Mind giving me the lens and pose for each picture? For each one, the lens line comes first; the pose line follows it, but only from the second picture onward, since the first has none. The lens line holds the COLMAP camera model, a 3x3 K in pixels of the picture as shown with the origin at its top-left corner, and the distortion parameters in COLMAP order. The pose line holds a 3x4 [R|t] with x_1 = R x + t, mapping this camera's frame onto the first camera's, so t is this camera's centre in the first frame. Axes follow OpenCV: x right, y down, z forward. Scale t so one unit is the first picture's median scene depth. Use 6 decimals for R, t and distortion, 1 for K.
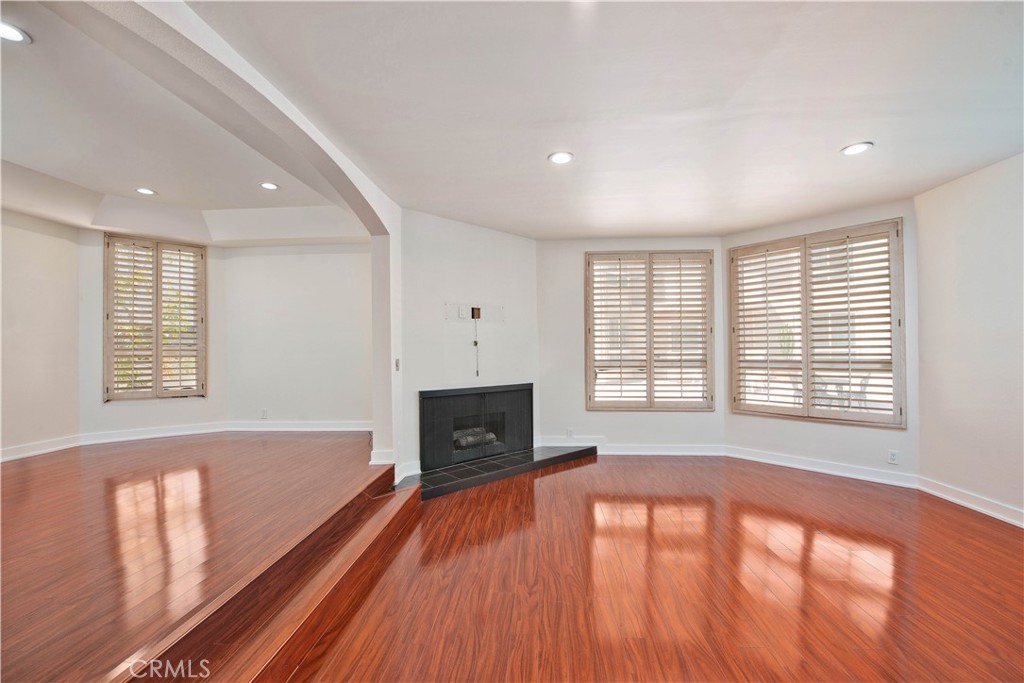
lens RADIAL K [[411.1, 0, 512.3], [0, 411.1, 340.5], [0, 0, 1]] dist [-0.025959, 0.000099]
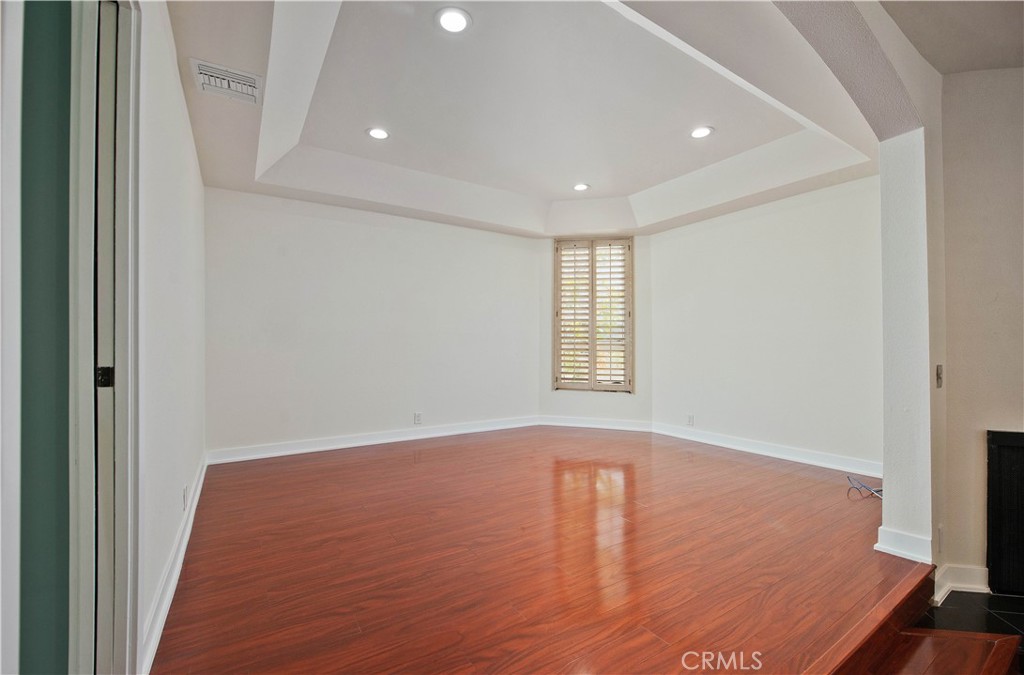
lens RADIAL K [[417.7, 0, 511.3], [0, 417.7, 338.8], [0, 0, 1]] dist [-0.016240, -0.000127]
pose [[0.596960, 0.001666, -0.802270, -0.143147], [-0.000878, 0.999999, 0.001423, 0.008725], [0.802271, -0.000145, 0.596960, 0.189243]]
